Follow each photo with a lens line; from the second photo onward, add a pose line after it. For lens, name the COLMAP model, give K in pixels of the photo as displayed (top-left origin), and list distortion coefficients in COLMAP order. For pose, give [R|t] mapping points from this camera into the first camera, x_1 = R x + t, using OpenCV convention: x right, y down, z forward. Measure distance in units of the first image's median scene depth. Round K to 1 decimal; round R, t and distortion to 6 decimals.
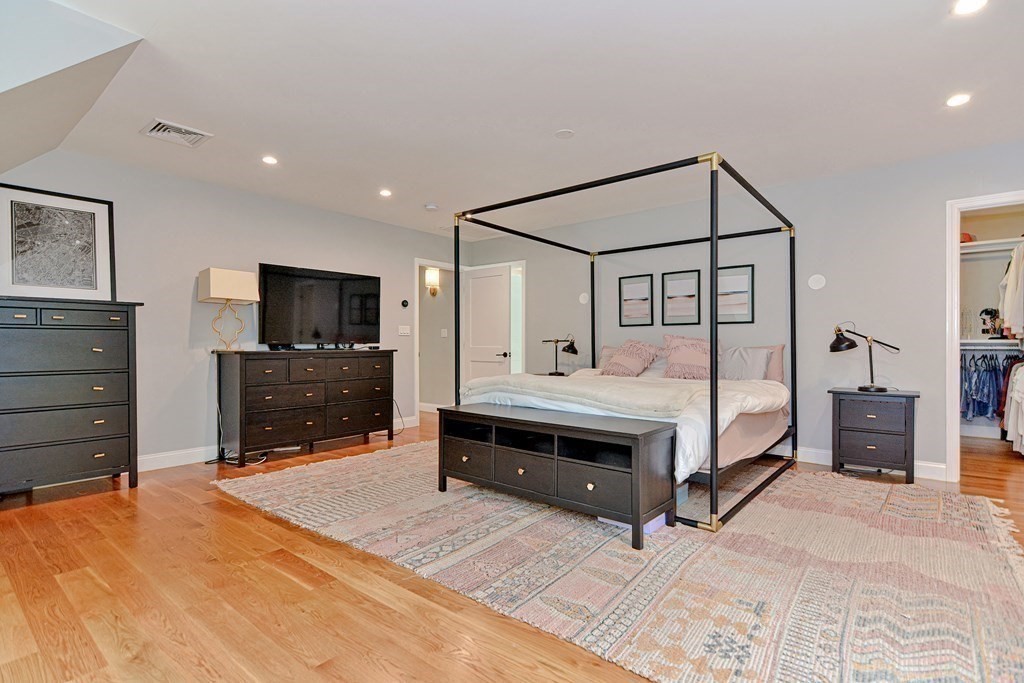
lens RADIAL K [[497.9, 0, 521.3], [0, 497.9, 342.7], [0, 0, 1]] dist [0.015176, -0.005566]
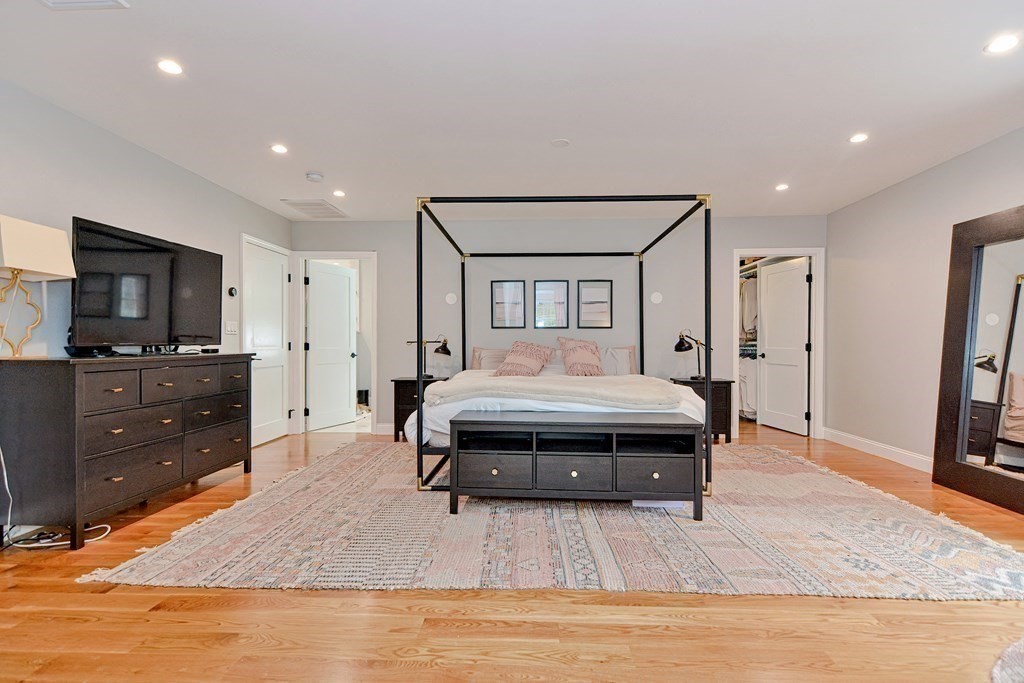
lens RADIAL K [[497.9, 0, 519.9], [0, 497.9, 342.4], [0, 0, 1]] dist [0.015176, -0.005566]
pose [[0.800486, 0.001522, 0.599350, -0.455084], [-0.002451, 0.999997, 0.000734, -0.005047], [-0.599347, -0.002056, 0.800487, 0.170267]]
